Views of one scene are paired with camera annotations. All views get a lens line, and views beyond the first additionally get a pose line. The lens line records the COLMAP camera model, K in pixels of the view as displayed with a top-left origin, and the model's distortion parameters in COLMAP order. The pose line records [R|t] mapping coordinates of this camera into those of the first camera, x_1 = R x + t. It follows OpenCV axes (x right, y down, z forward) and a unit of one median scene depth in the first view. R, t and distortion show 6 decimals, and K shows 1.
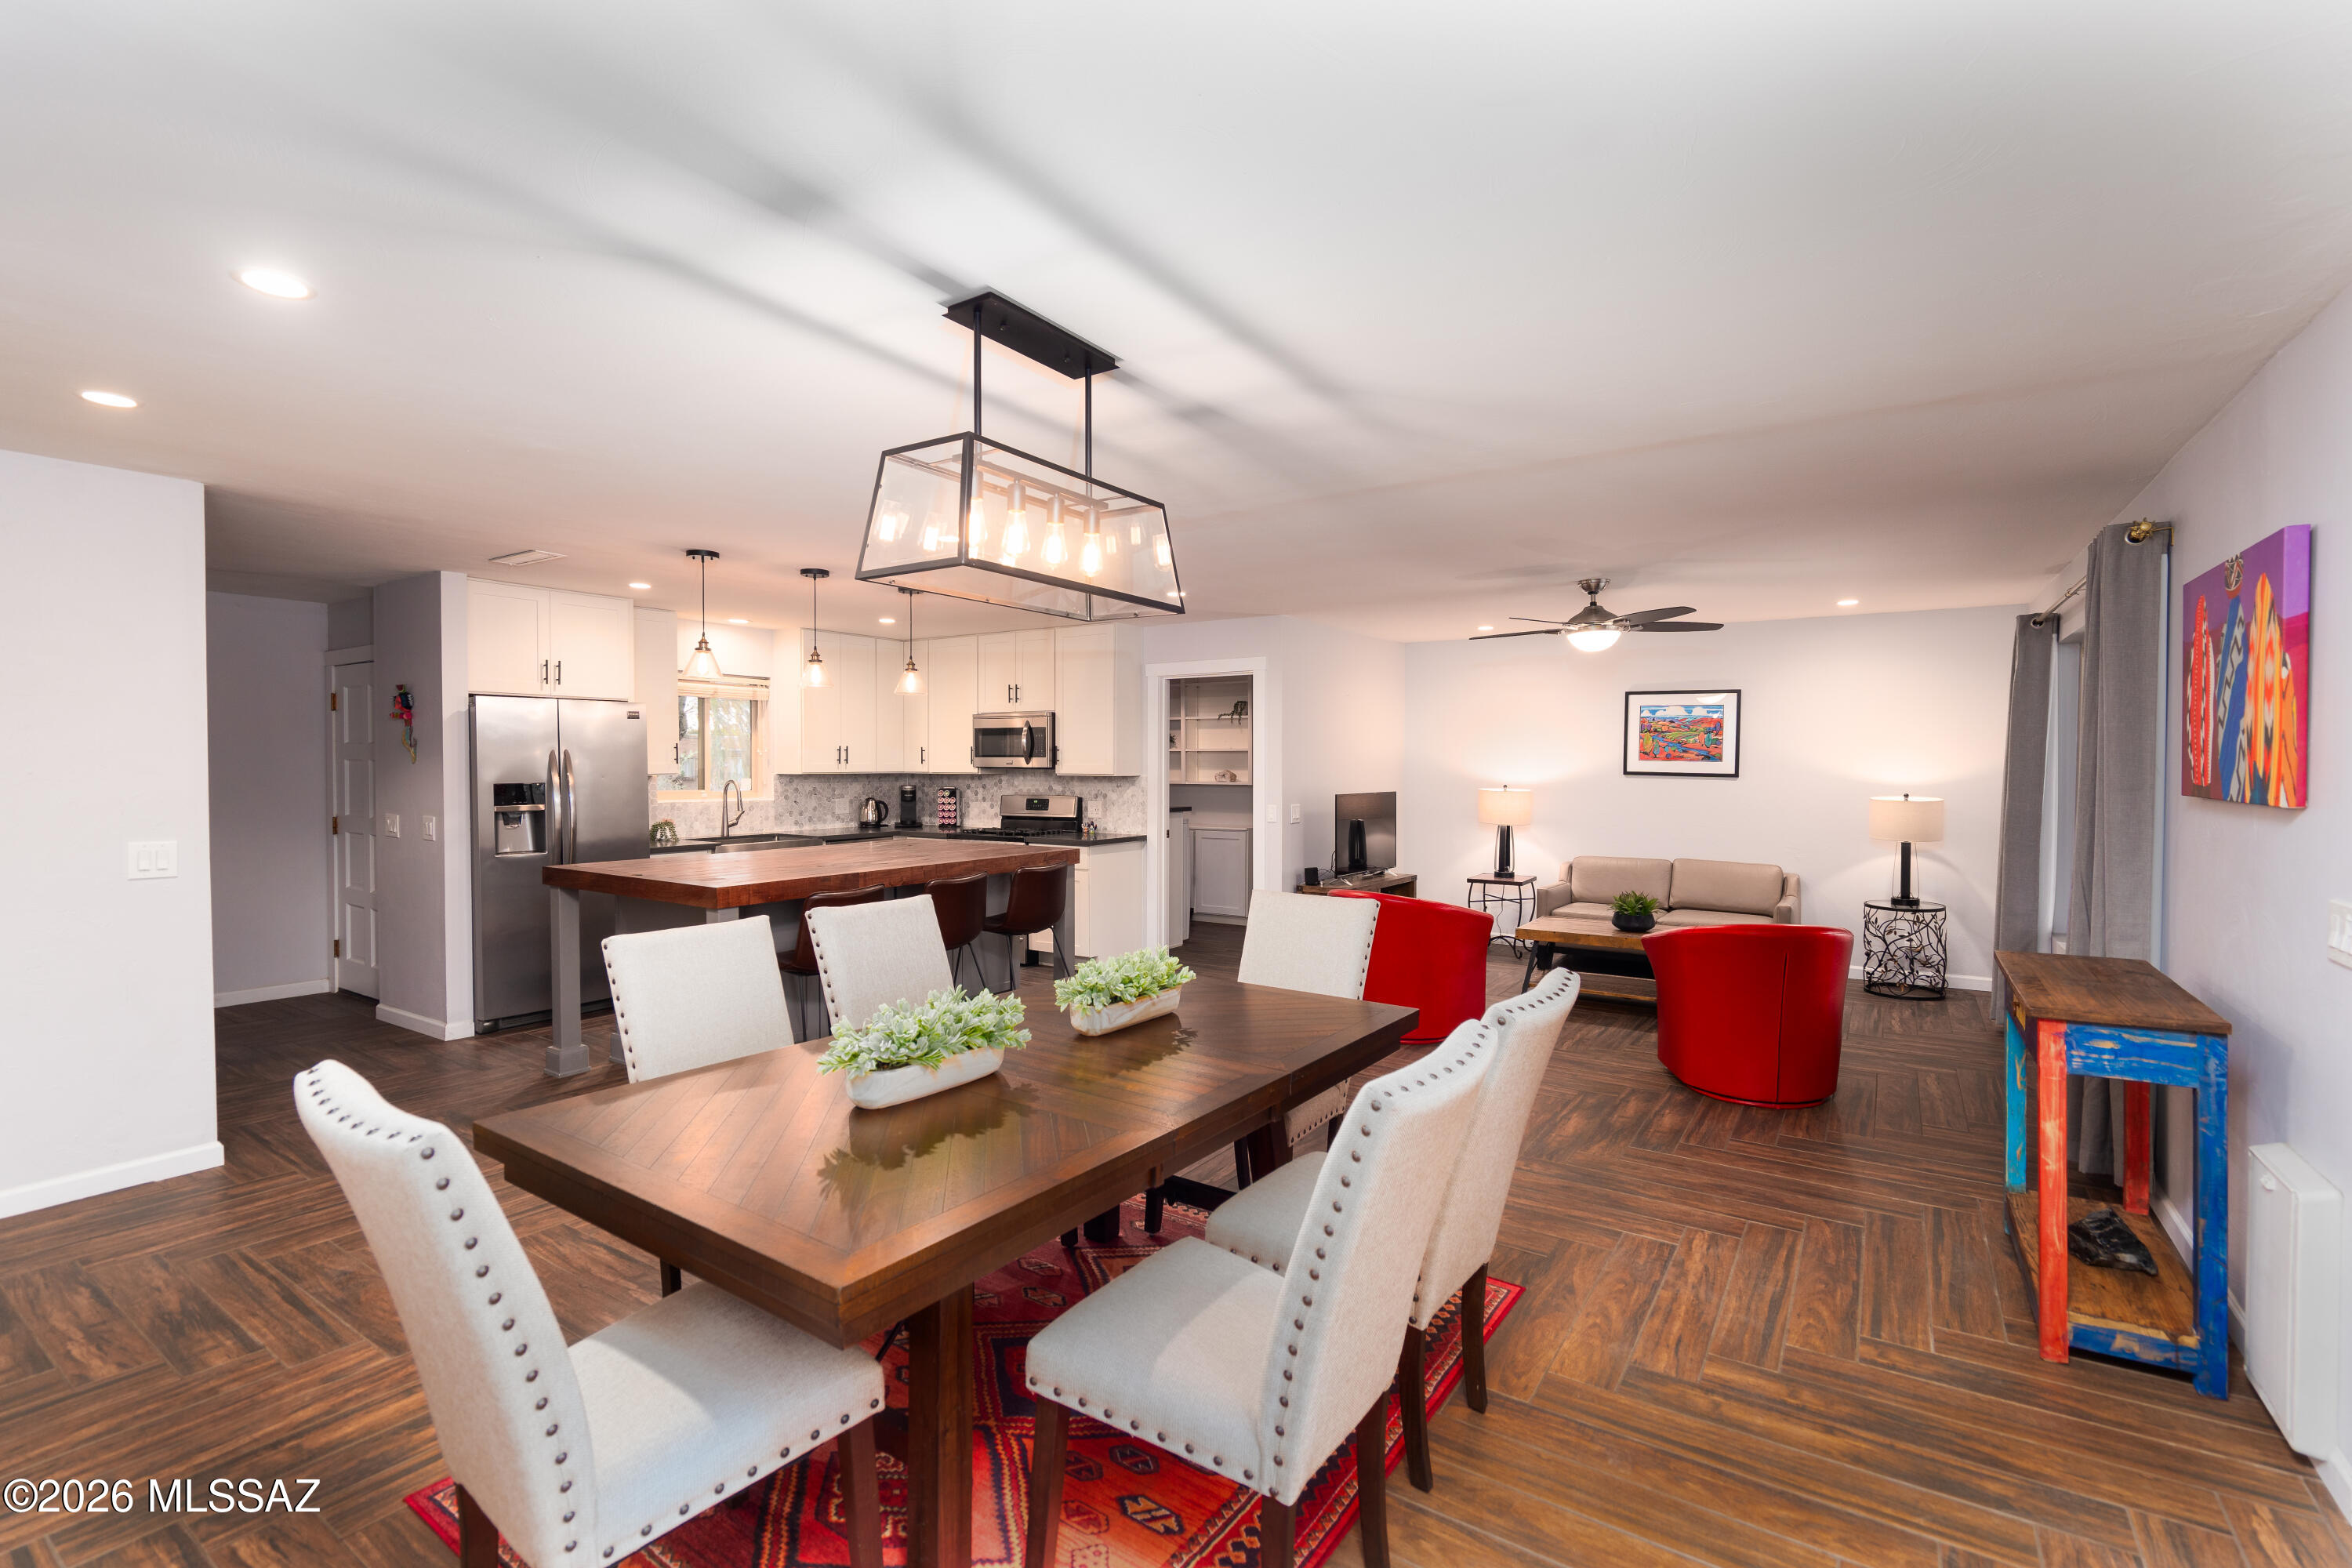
lens RADIAL K [[1083.3, 0, 1169.3], [0, 1083.3, 790.2], [0, 0, 1]] dist [0.000425, -0.000076]
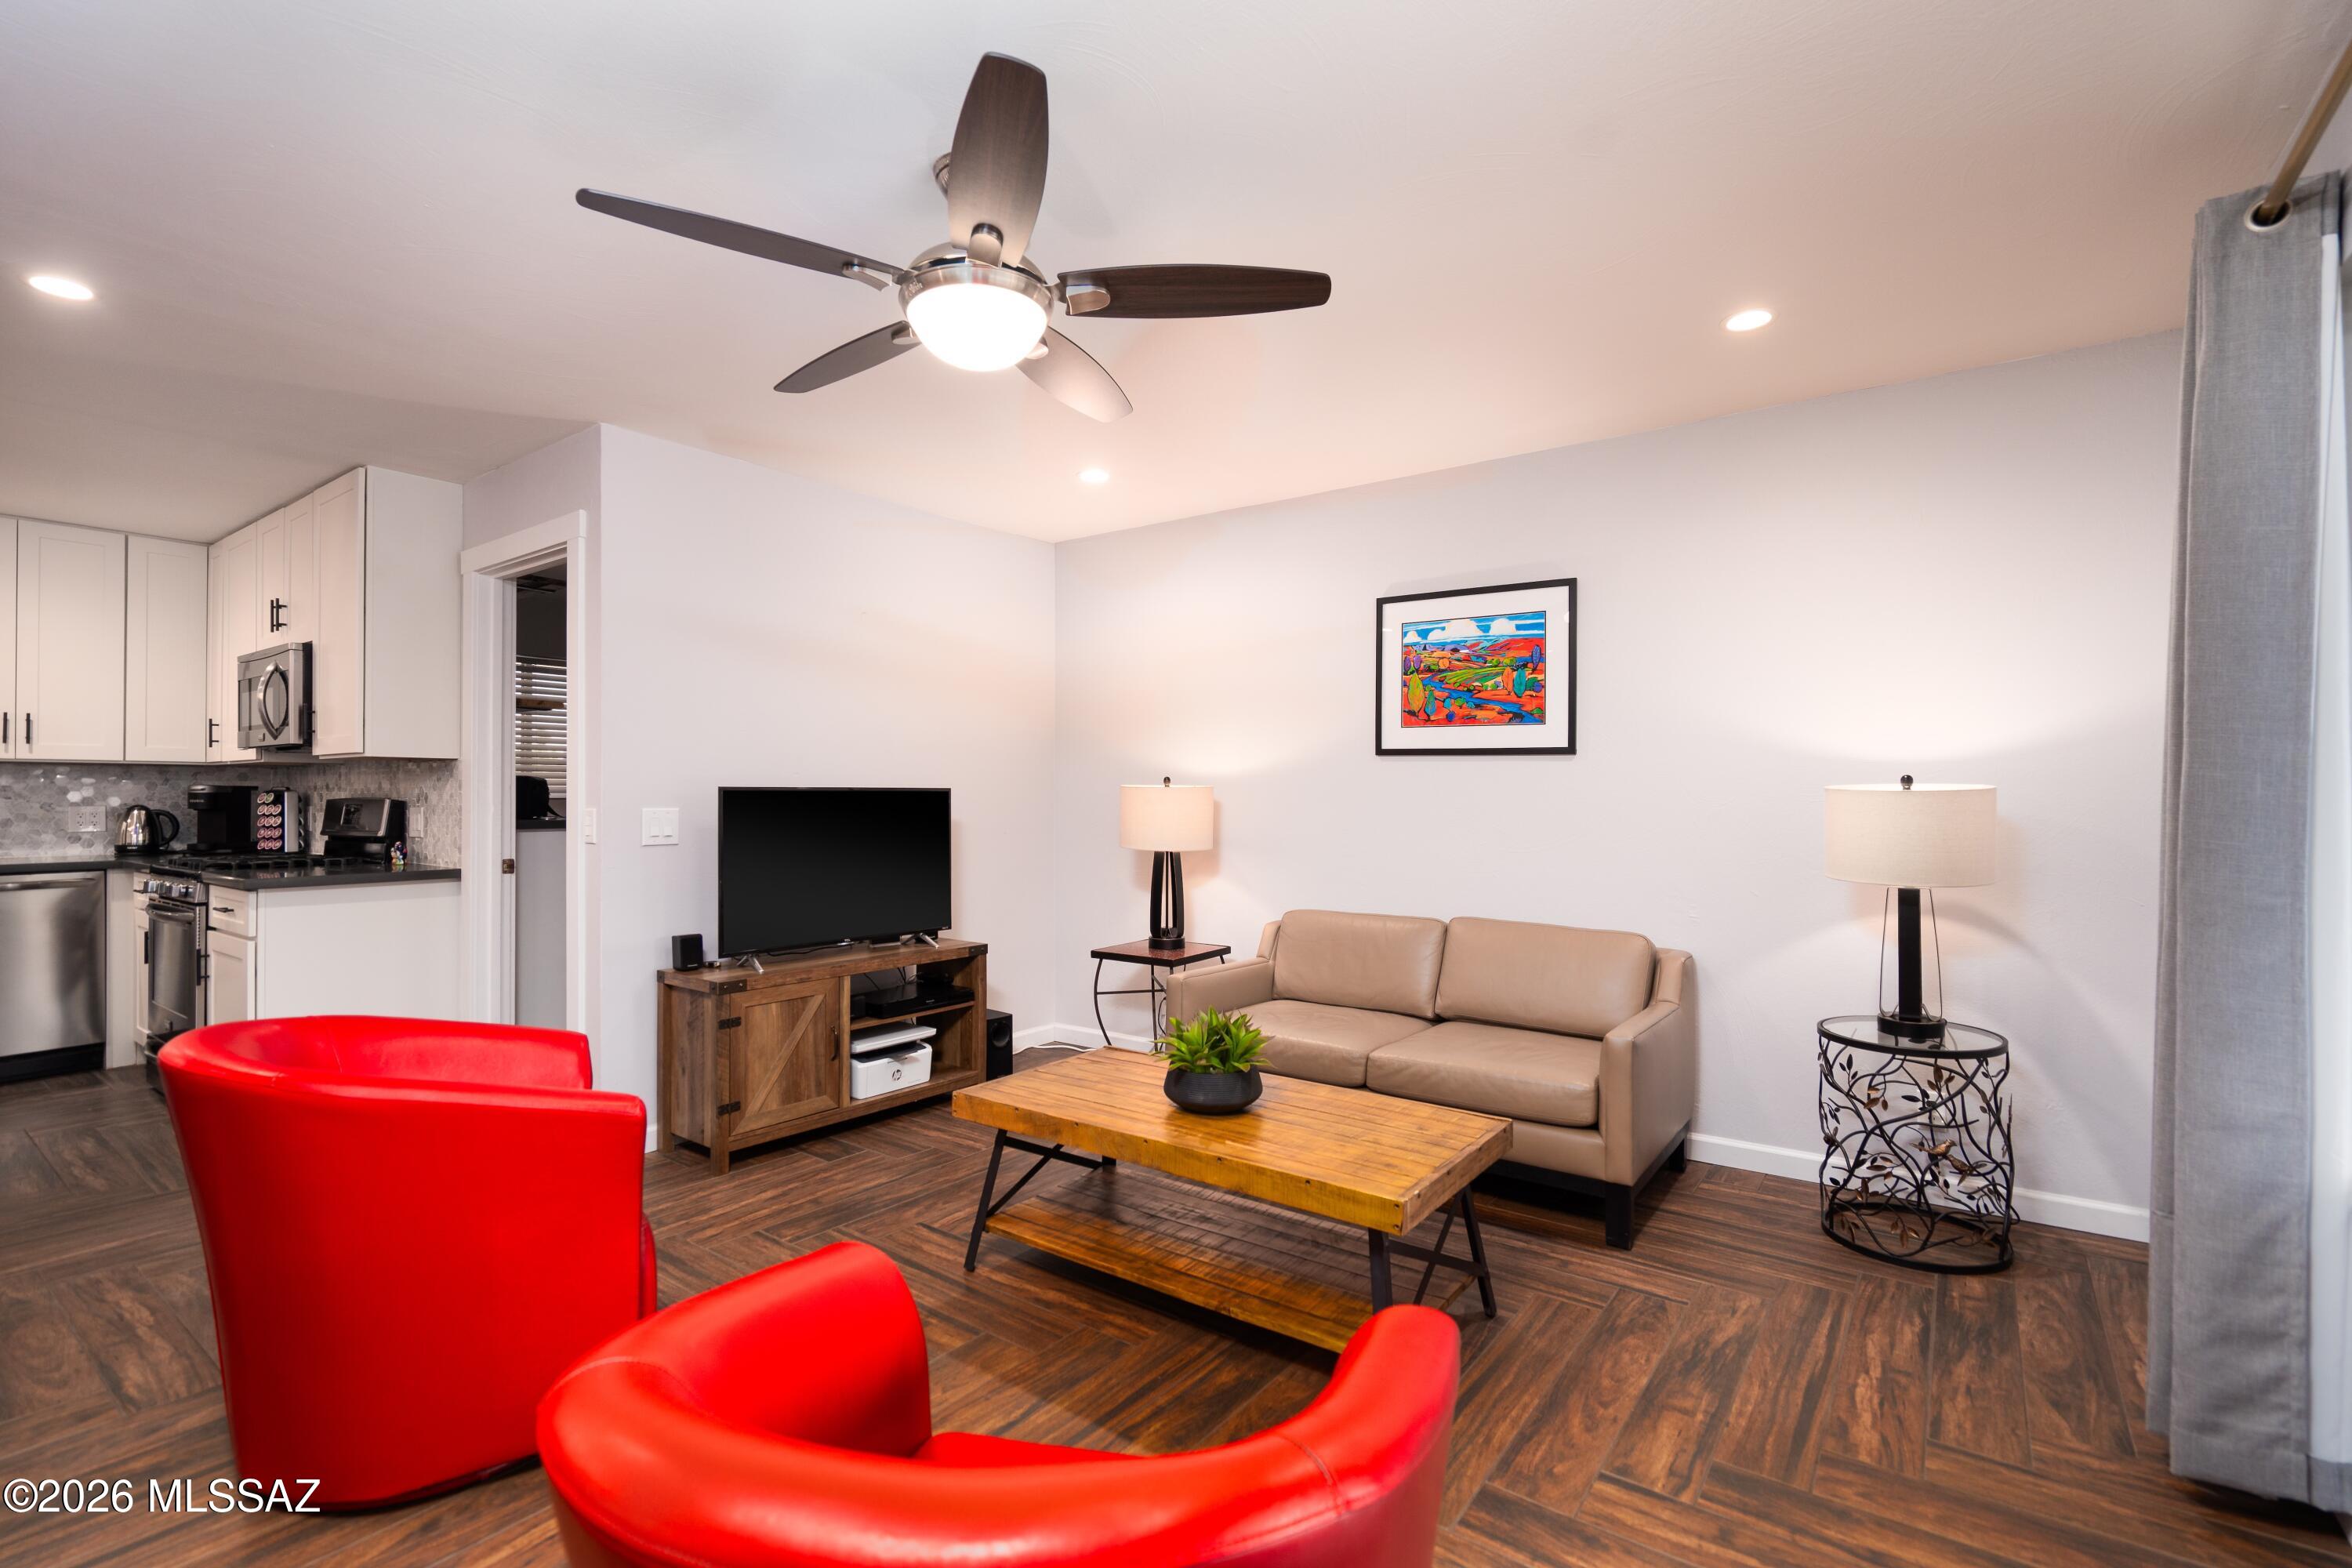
lens RADIAL K [[1068.3, 0, 1181.7], [0, 1068.3, 786.7], [0, 0, 1]] dist [-0.004058, -0.000358]
pose [[0.999706, -0.000928, -0.024227, 0.347697], [0.000081, 0.999390, -0.034934, 0.019899], [0.024245, 0.034922, 0.999096, 0.492743]]
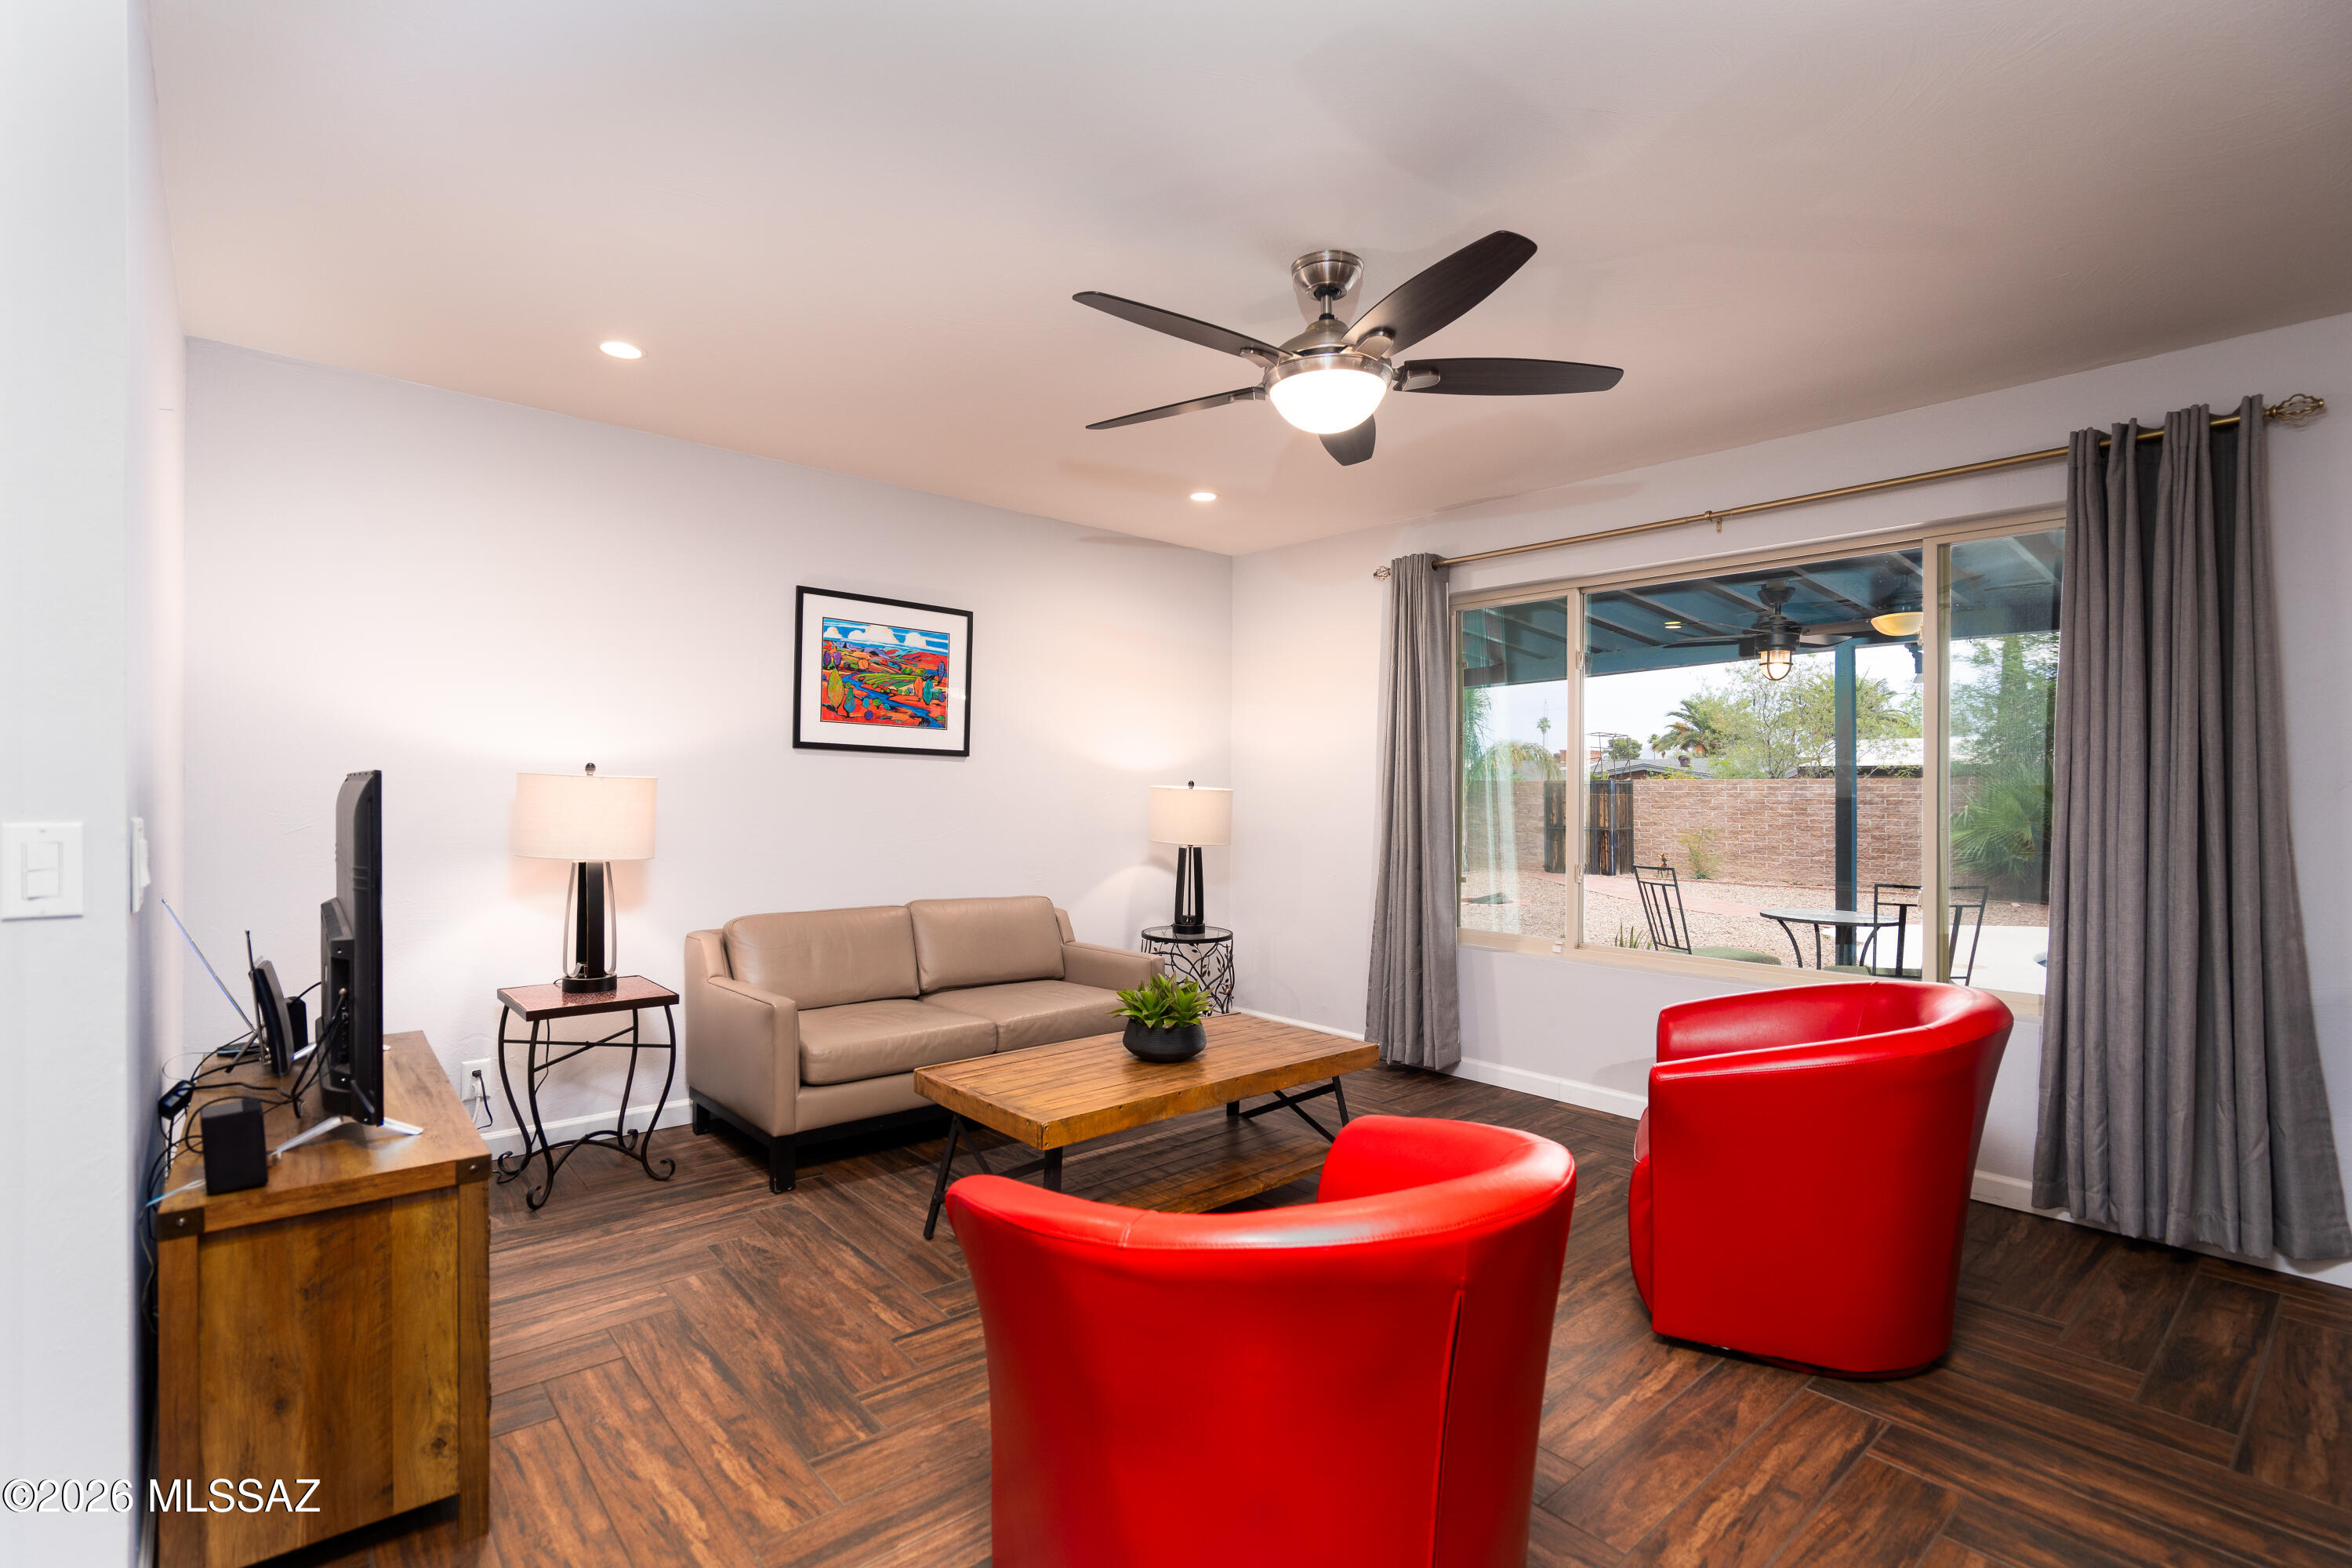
lens RADIAL K [[1068.3, 0, 1181.7], [0, 1068.3, 786.7], [0, 0, 1]] dist [-0.004058, -0.000358]
pose [[0.239392, 0.001040, 0.970922, -0.026789], [0.013019, 0.999906, -0.004281, 0.009060], [-0.970836, 0.013666, 0.239356, 0.723598]]
